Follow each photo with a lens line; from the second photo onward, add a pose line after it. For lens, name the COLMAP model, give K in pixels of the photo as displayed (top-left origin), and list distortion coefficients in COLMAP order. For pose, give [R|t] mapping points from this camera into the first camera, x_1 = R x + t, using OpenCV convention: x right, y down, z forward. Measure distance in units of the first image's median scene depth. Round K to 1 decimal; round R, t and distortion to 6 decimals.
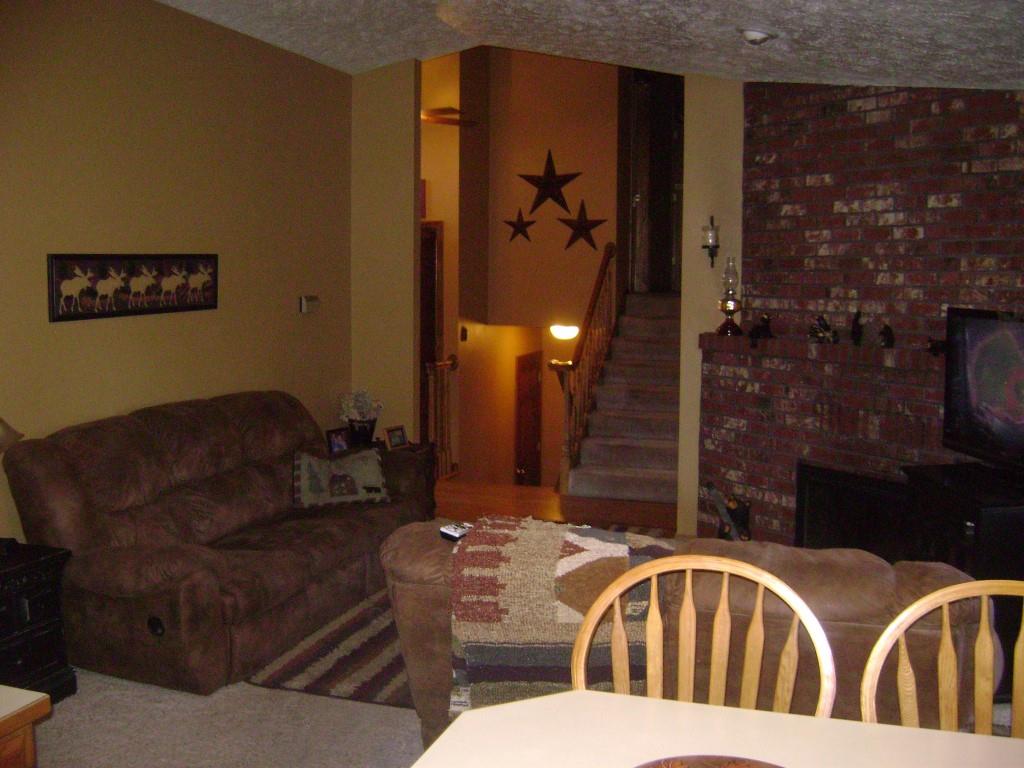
lens RADIAL K [[1052.1, 0, 512.0], [0, 1052.1, 384.0], [0, 0, 1]] dist [-0.135436, 0.045135]
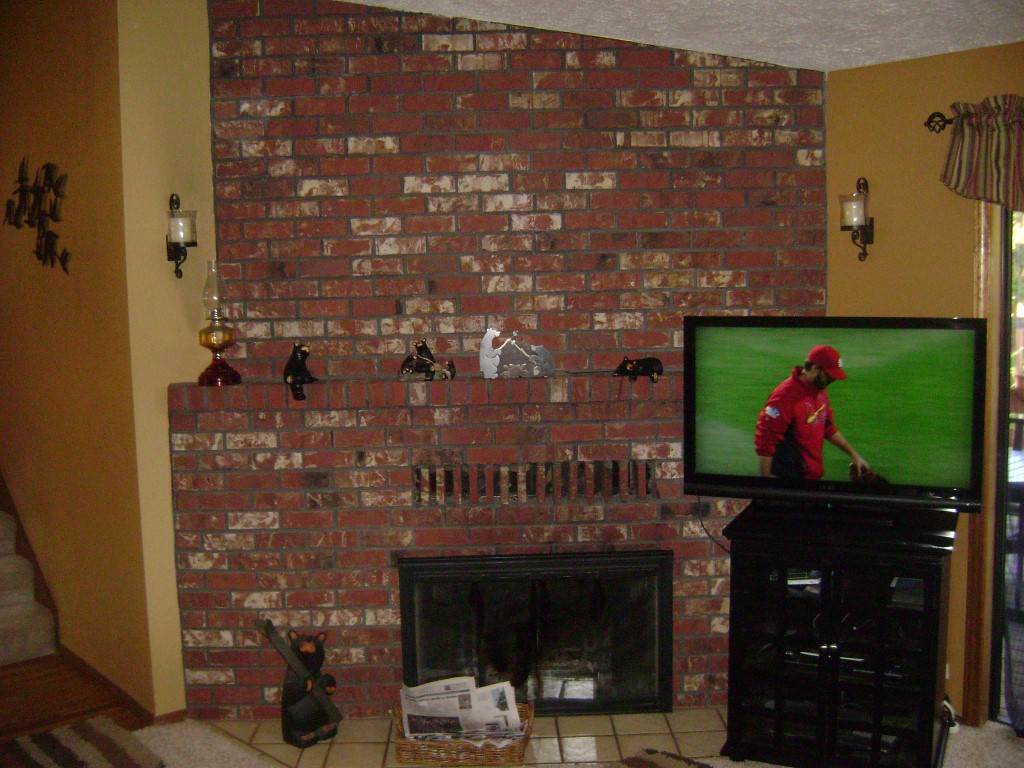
lens RADIAL K [[1052.1, 0, 512.0], [0, 1052.1, 384.0], [0, 0, 1]] dist [-0.135436, 0.045135]
pose [[0.497289, -0.101308, 0.861650, -0.275818], [0.113950, 0.992182, 0.050890, -0.065957], [-0.860069, 0.072878, 0.504945, 0.597328]]
